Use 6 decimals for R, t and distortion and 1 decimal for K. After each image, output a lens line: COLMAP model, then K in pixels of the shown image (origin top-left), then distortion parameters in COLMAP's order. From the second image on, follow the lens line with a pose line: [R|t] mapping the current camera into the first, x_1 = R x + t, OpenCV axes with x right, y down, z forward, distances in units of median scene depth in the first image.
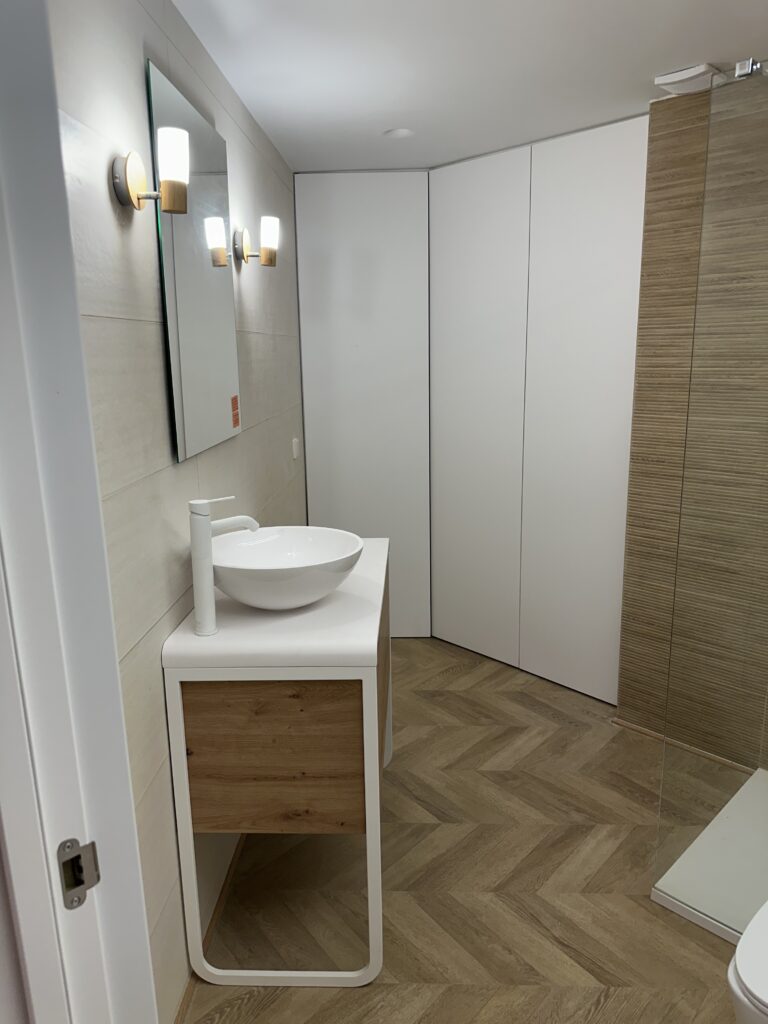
lens RADIAL K [[721.5, 0, 387.3], [0, 721.5, 505.1], [0, 0, 1]] dist [0.036095, -0.035427]
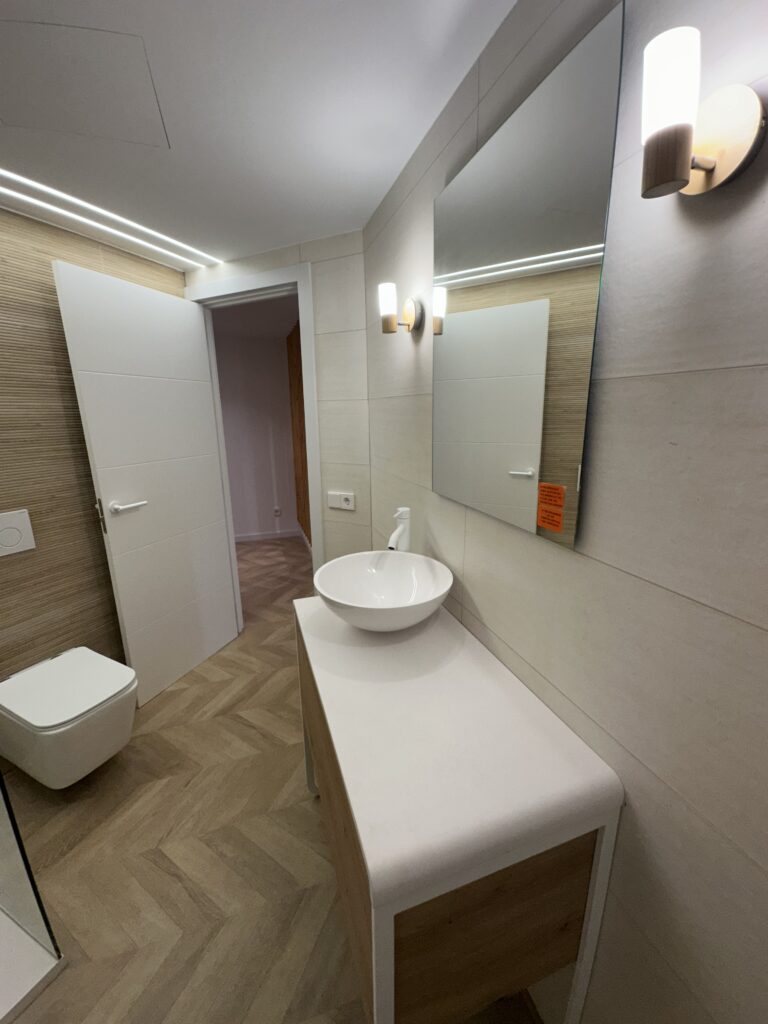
lens RADIAL K [[406.3, 0, 385.1], [0, 406.3, 512.0], [0, 0, 1]] dist [0.002757, -0.000102]
pose [[-0.932272, 0.114447, -0.343178, 0.069152], [-0.050595, 0.898065, 0.436943, -0.330266], [0.358203, 0.424713, -0.831450, 1.473188]]
